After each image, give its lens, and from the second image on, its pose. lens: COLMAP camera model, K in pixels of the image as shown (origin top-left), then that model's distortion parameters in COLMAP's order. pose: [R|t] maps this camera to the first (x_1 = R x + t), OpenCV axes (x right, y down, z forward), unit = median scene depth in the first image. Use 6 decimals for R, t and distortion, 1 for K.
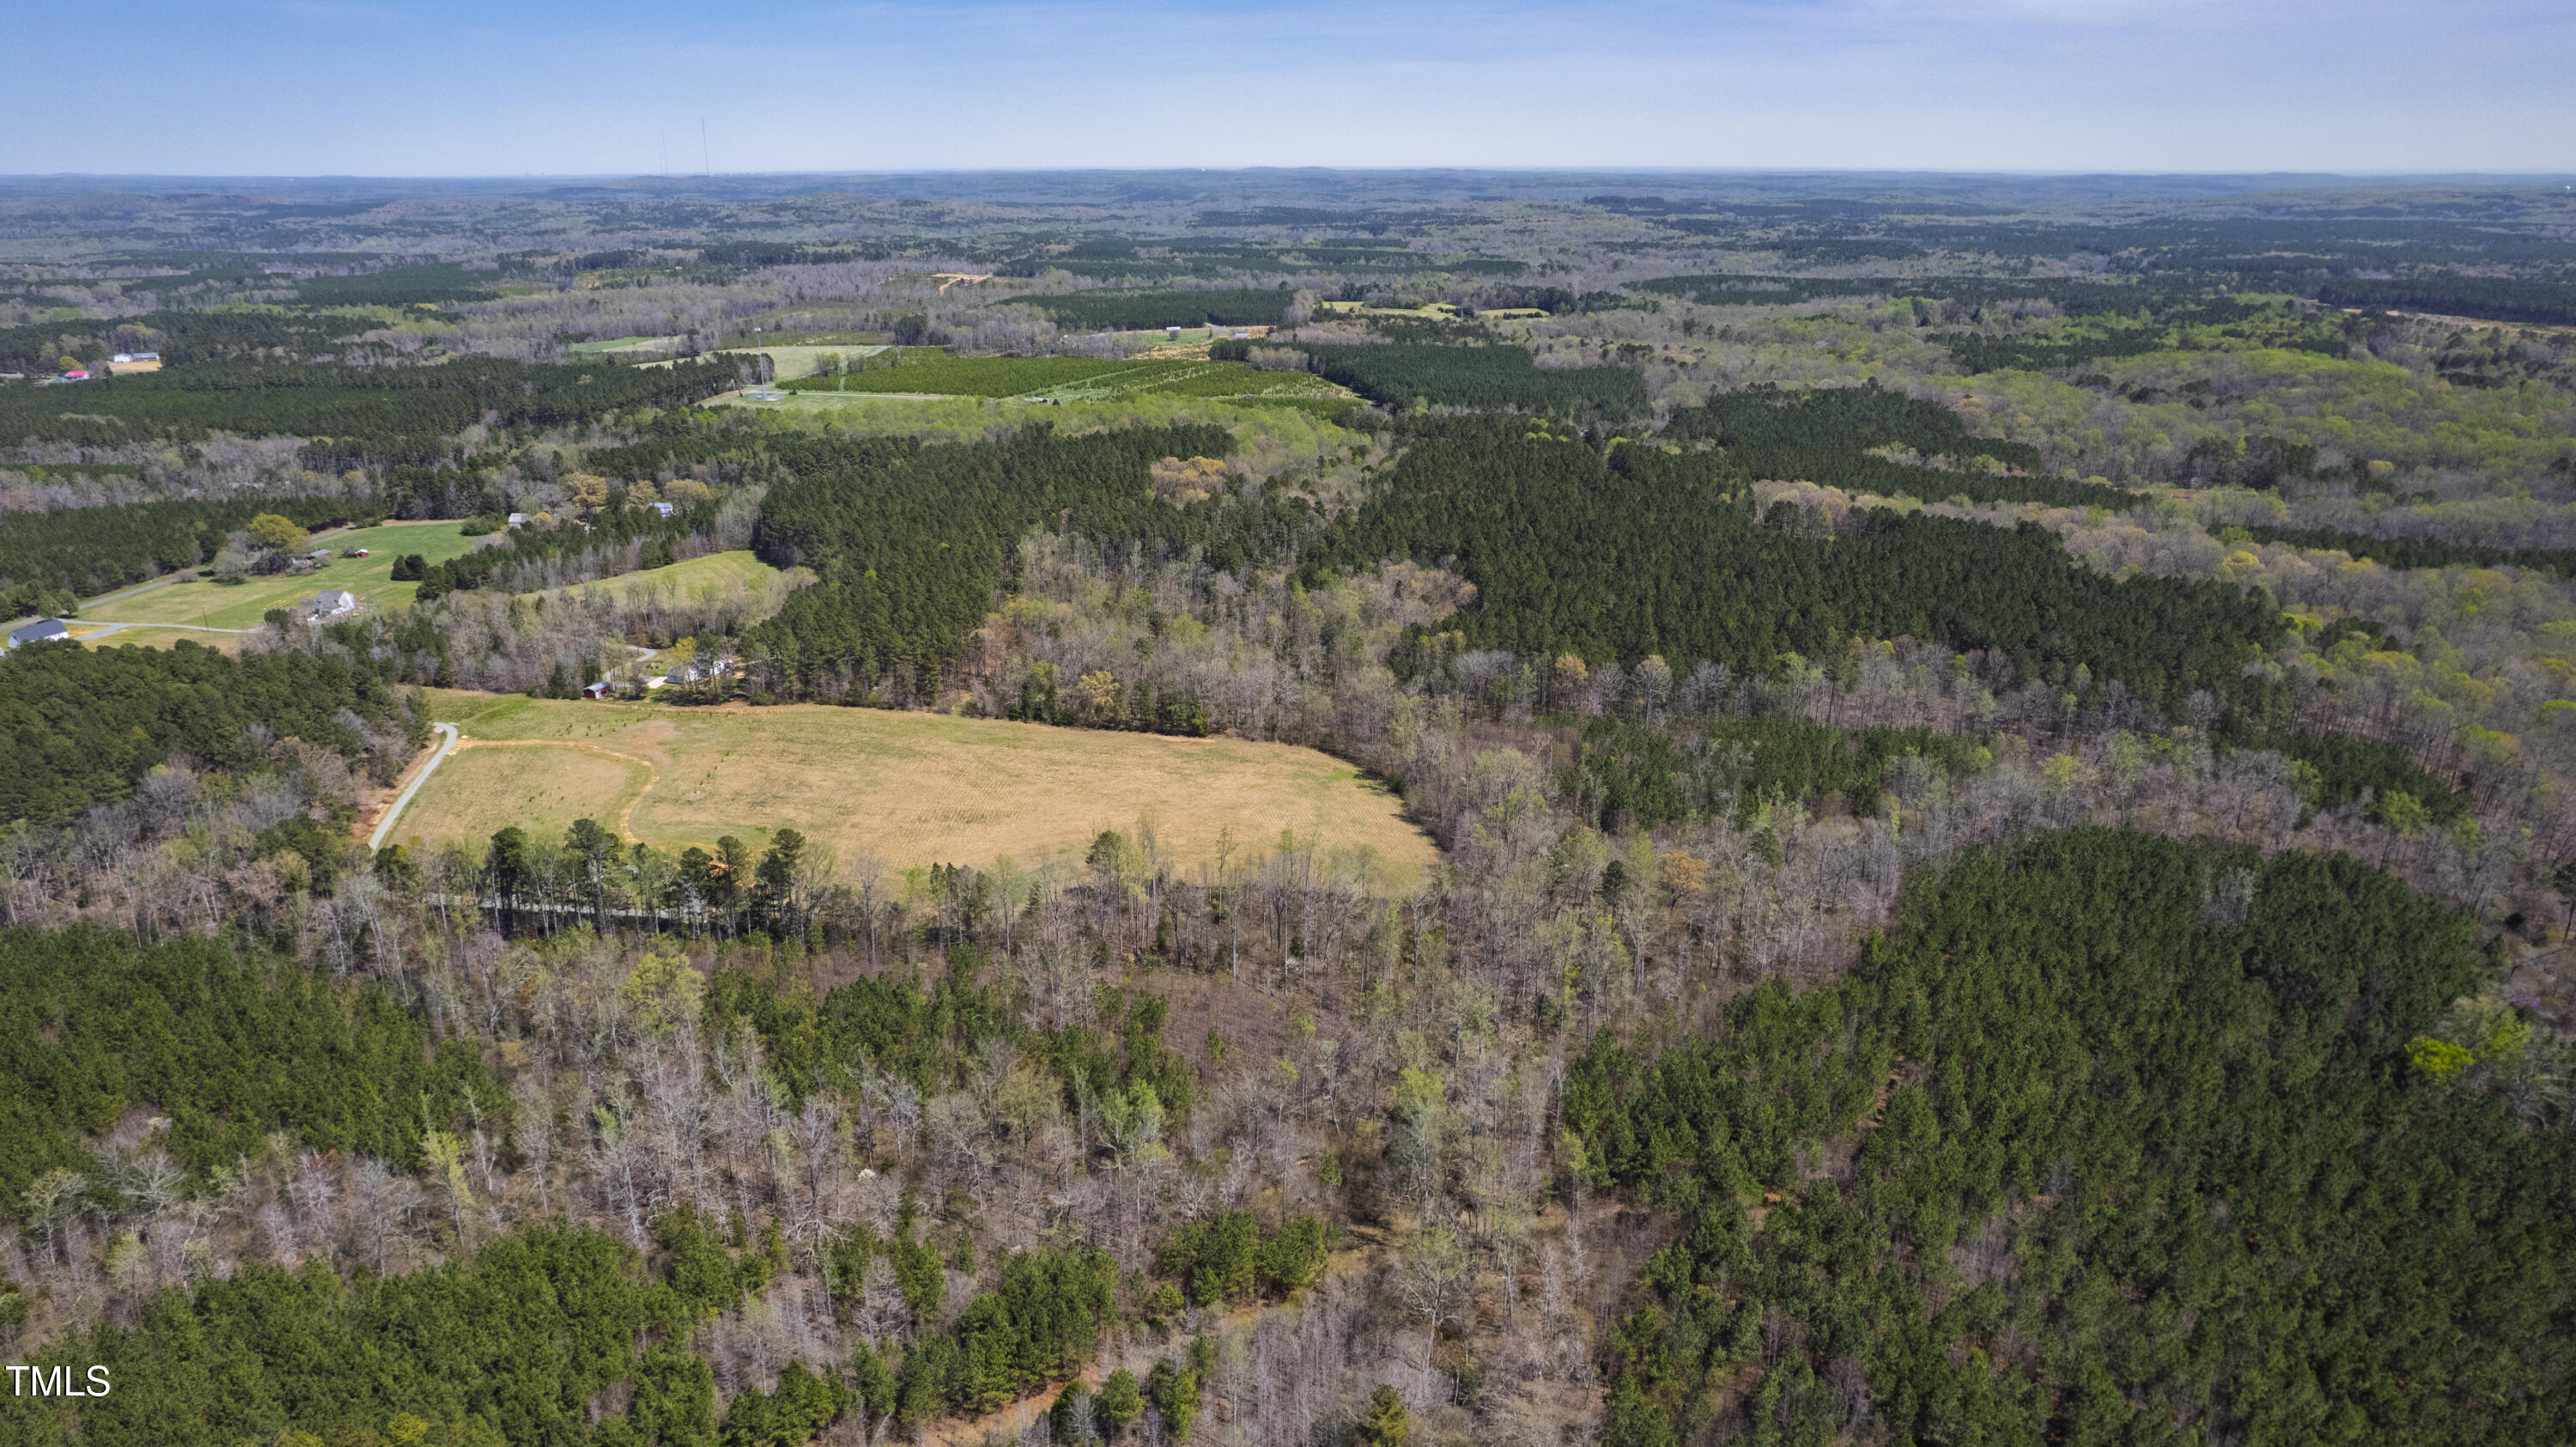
lens RADIAL K [[1689.9, 0, 1288.0], [0, 1689.9, 723.5], [0, 0, 1]] dist [-0.063763, 0.081778]
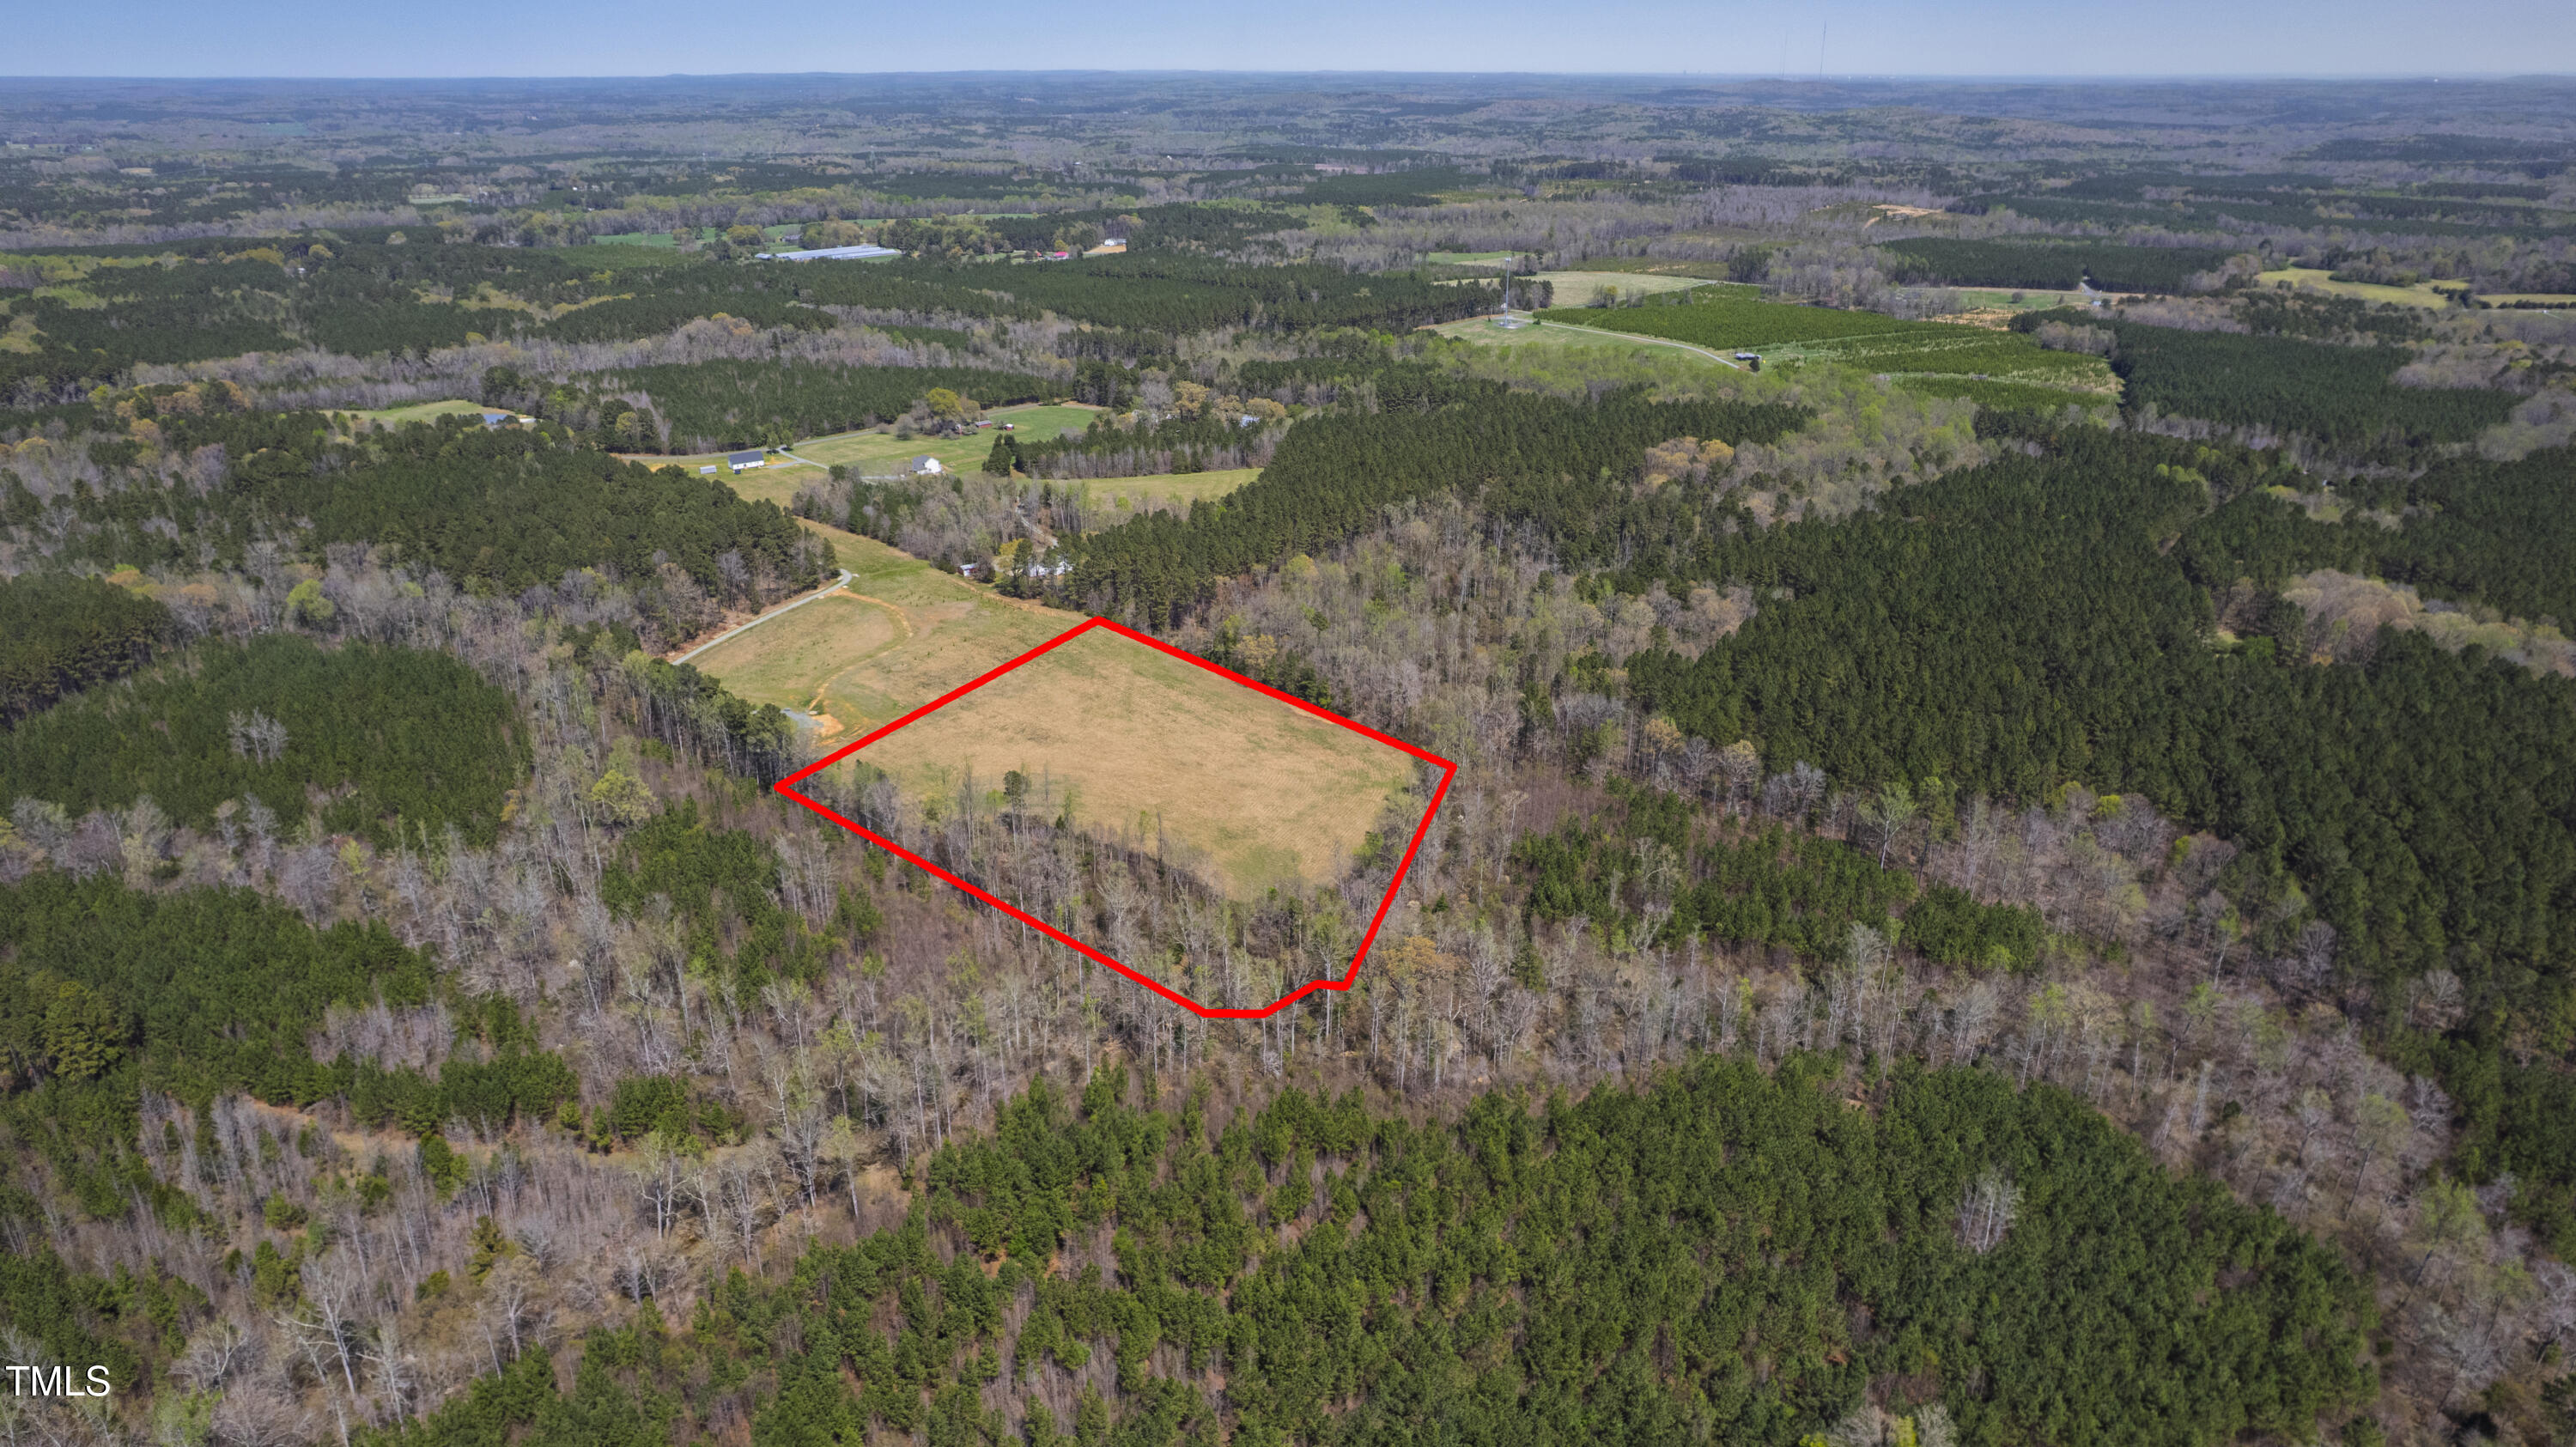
lens RADIAL K [[1689.9, 0, 1288.0], [0, 1689.9, 723.5], [0, 0, 1]] dist [-0.063763, 0.081778]
pose [[0.801426, 0.224706, -0.554278, 0.195784], [-0.194825, 0.974275, 0.113278, -0.039250], [0.565473, 0.017203, 0.824587, 0.053056]]
